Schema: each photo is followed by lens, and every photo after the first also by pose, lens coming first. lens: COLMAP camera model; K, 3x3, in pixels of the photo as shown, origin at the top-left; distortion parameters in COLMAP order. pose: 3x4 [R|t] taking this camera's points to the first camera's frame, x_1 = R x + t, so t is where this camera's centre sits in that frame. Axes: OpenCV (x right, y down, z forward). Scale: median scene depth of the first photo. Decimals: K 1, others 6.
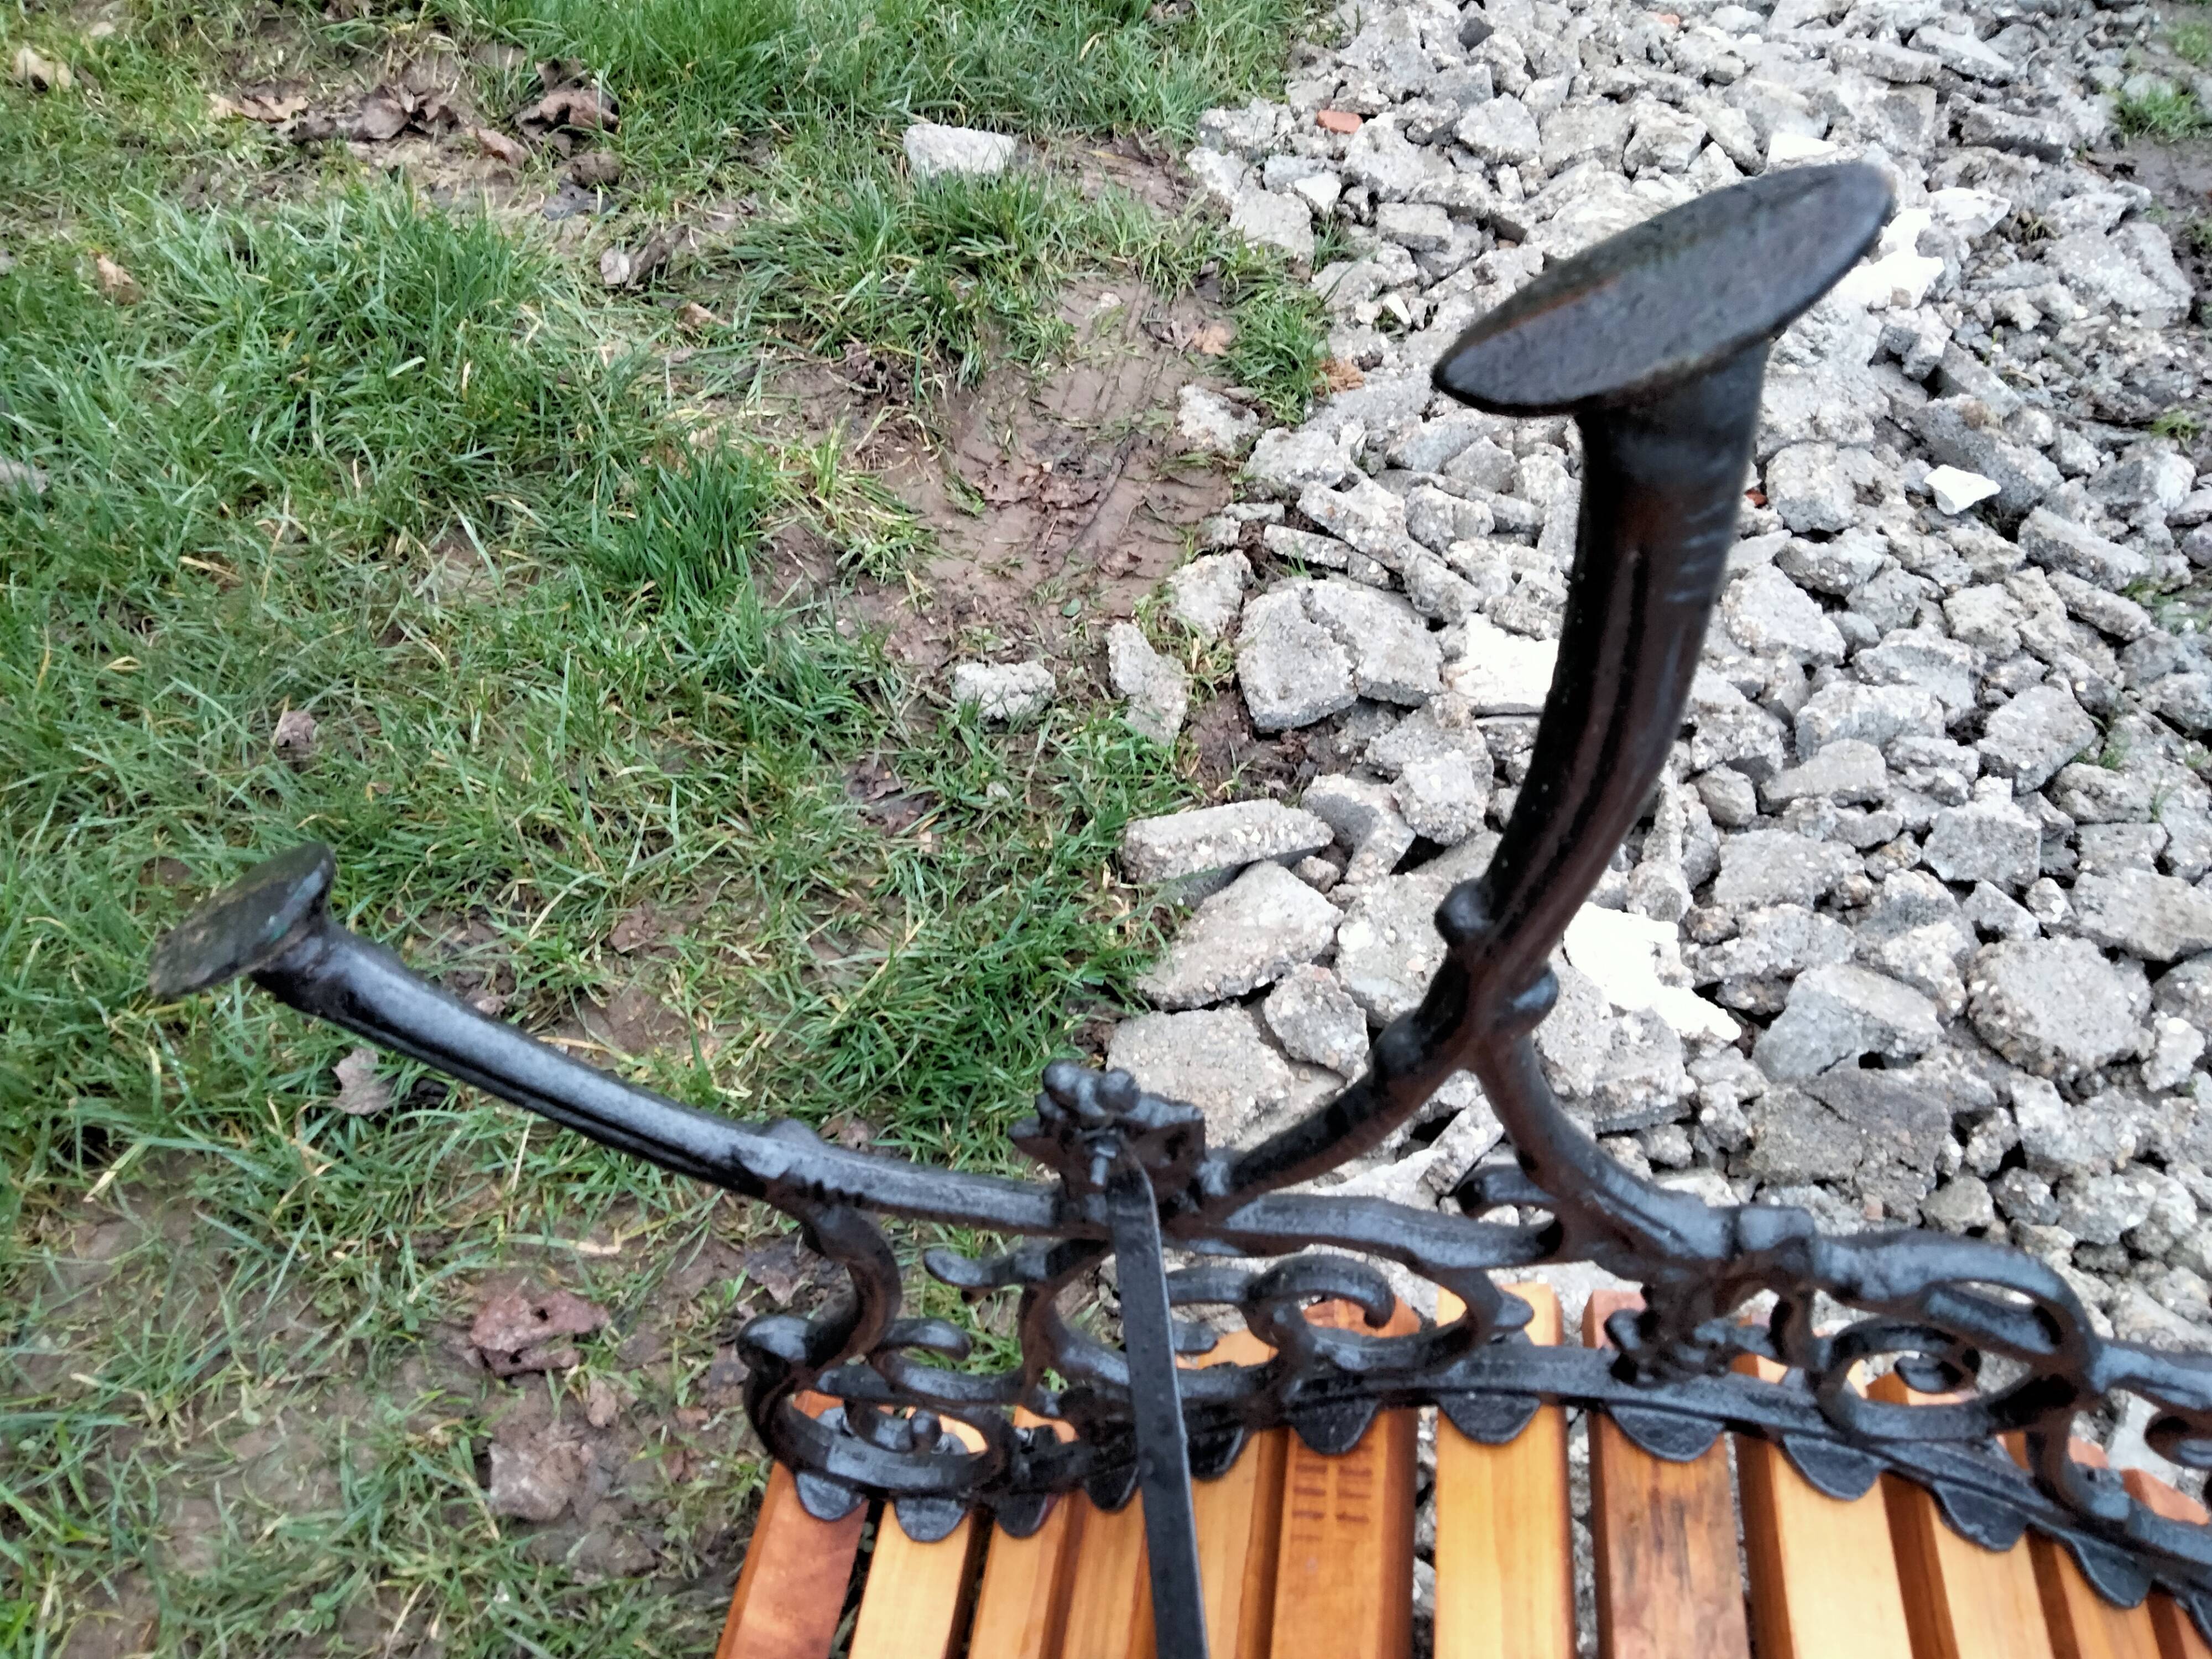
lens RADIAL K [[1724.6, 0, 1103.6], [0, 1724.6, 813.0], [0, 0, 1]] dist [0.040111, -0.033072]
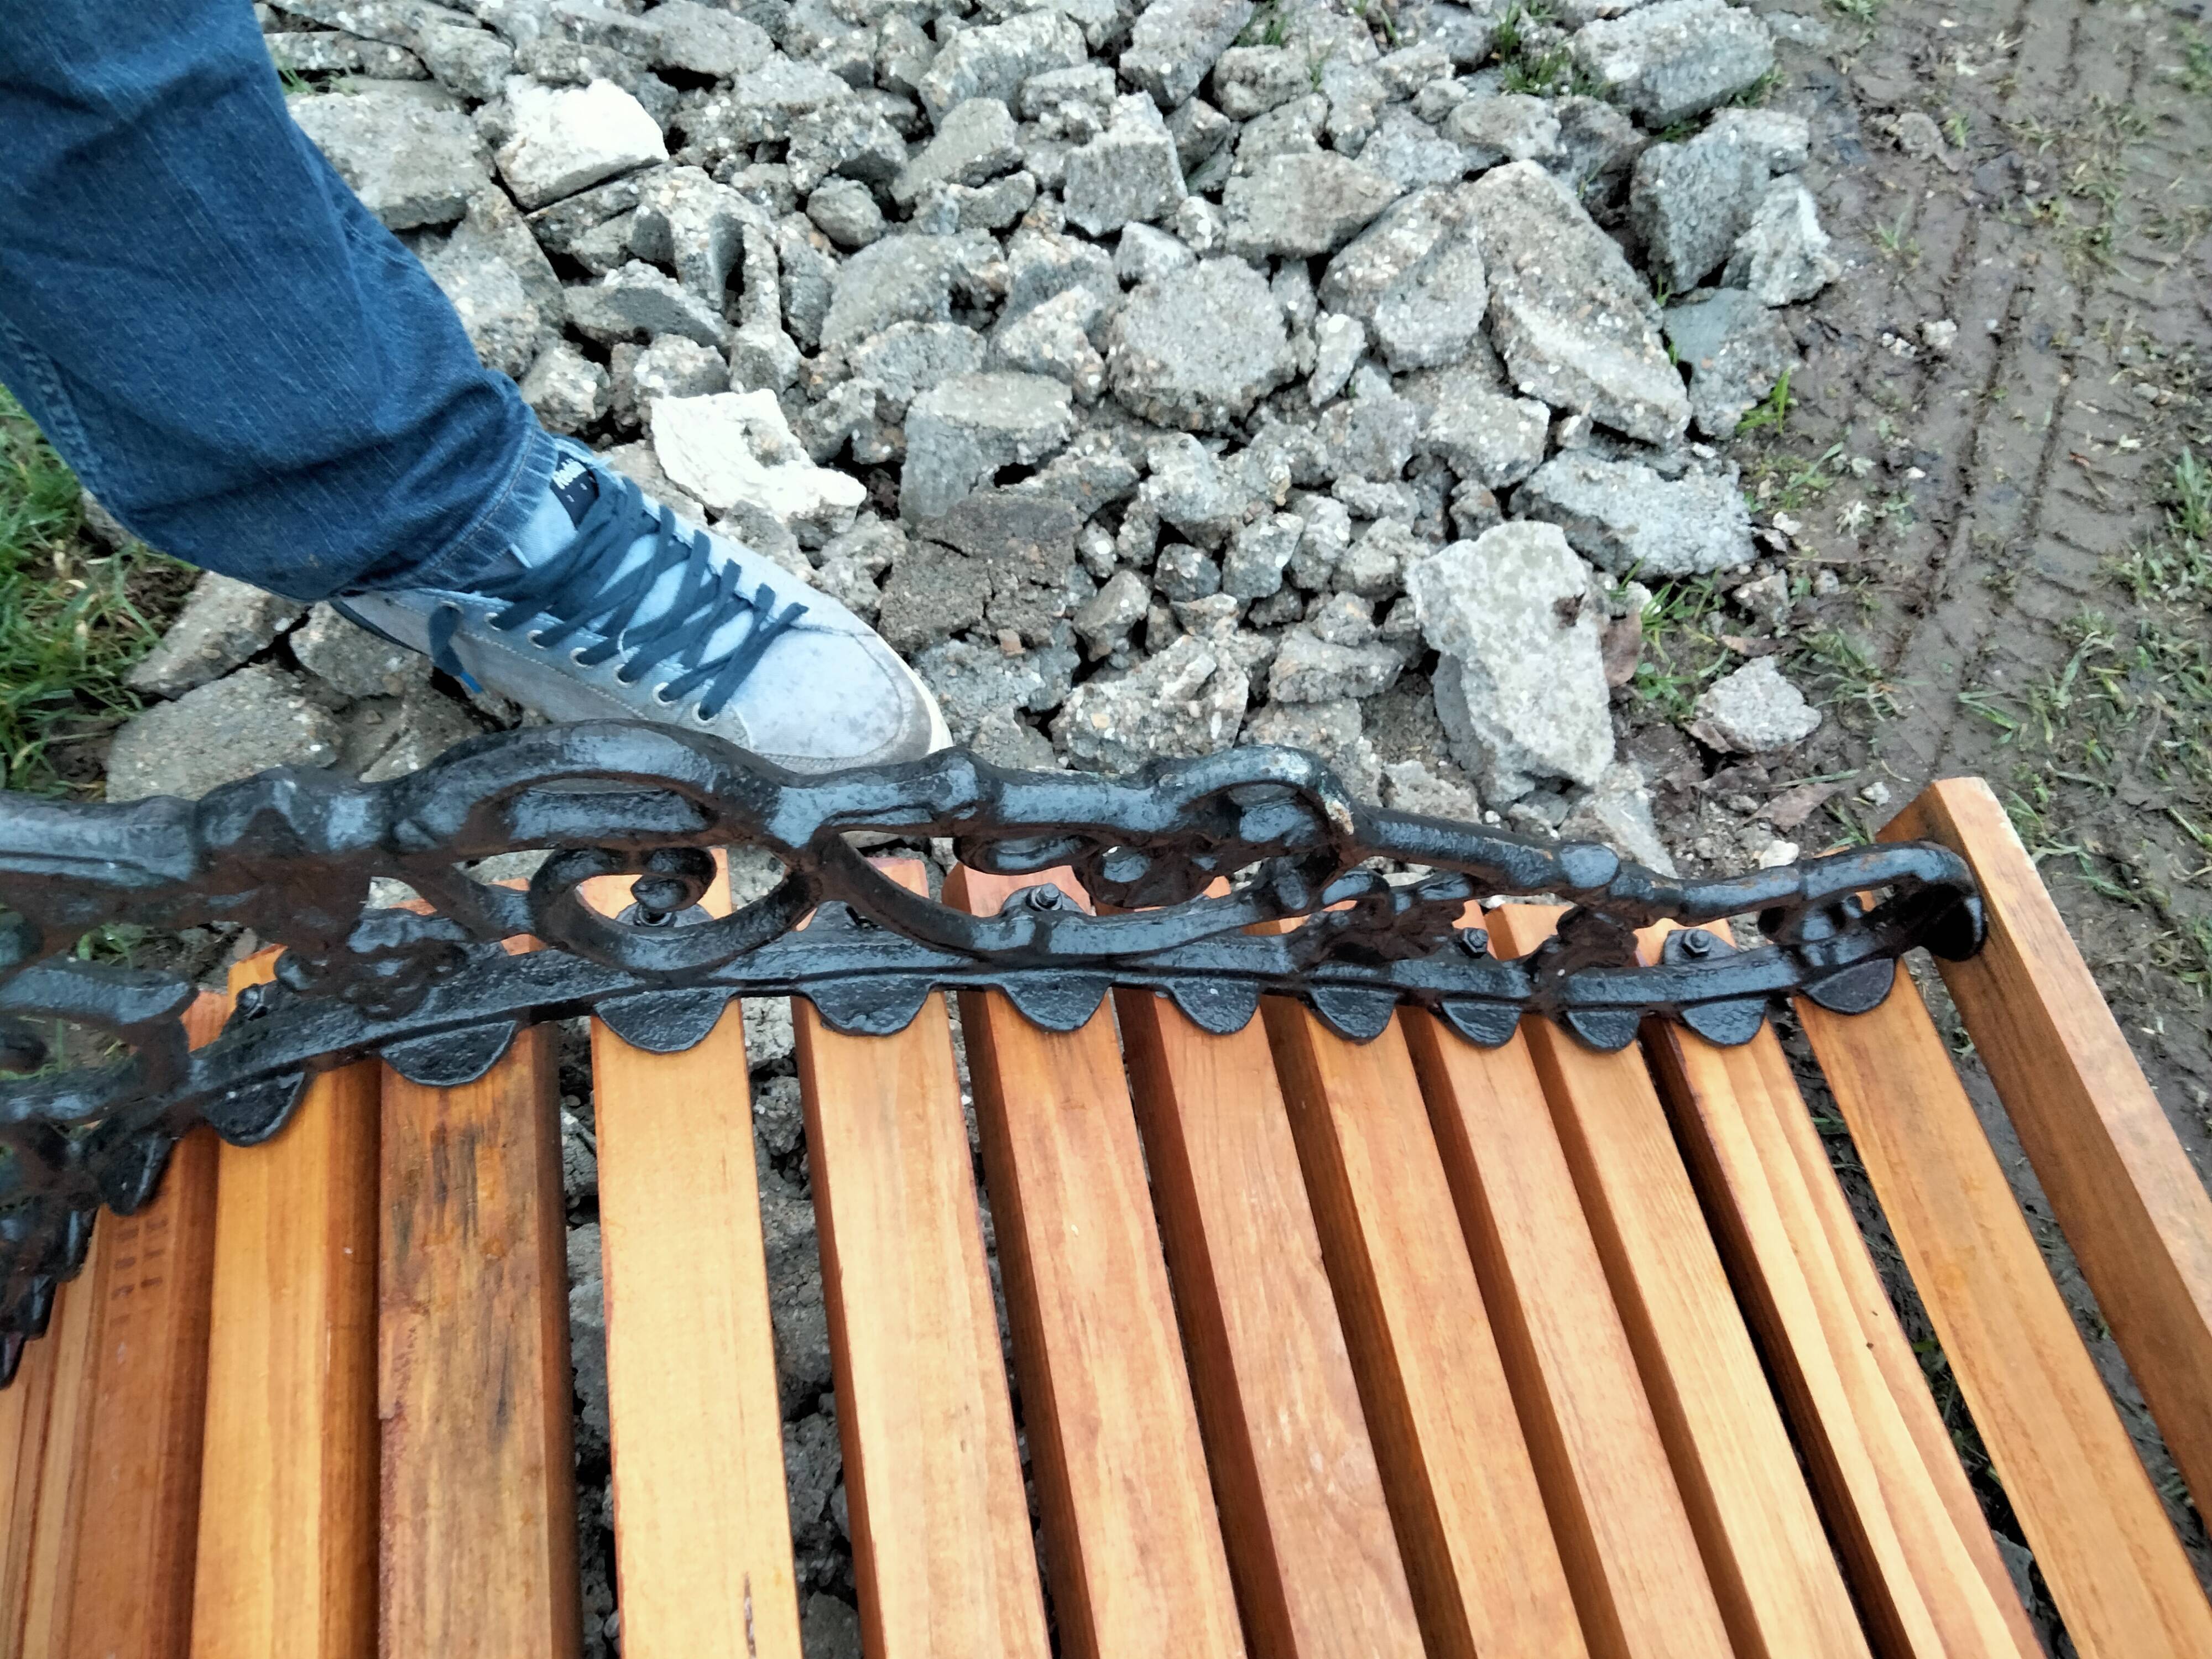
lens RADIAL K [[1724.6, 0, 1123.3], [0, 1724.6, 850.5], [0, 0, 1]] dist [0.040111, -0.033072]
pose [[0.932269, -0.346210, 0.104940, 0.322307], [0.306329, 0.909781, 0.280109, 0.084081], [-0.192449, -0.228991, 0.954215, 0.121988]]
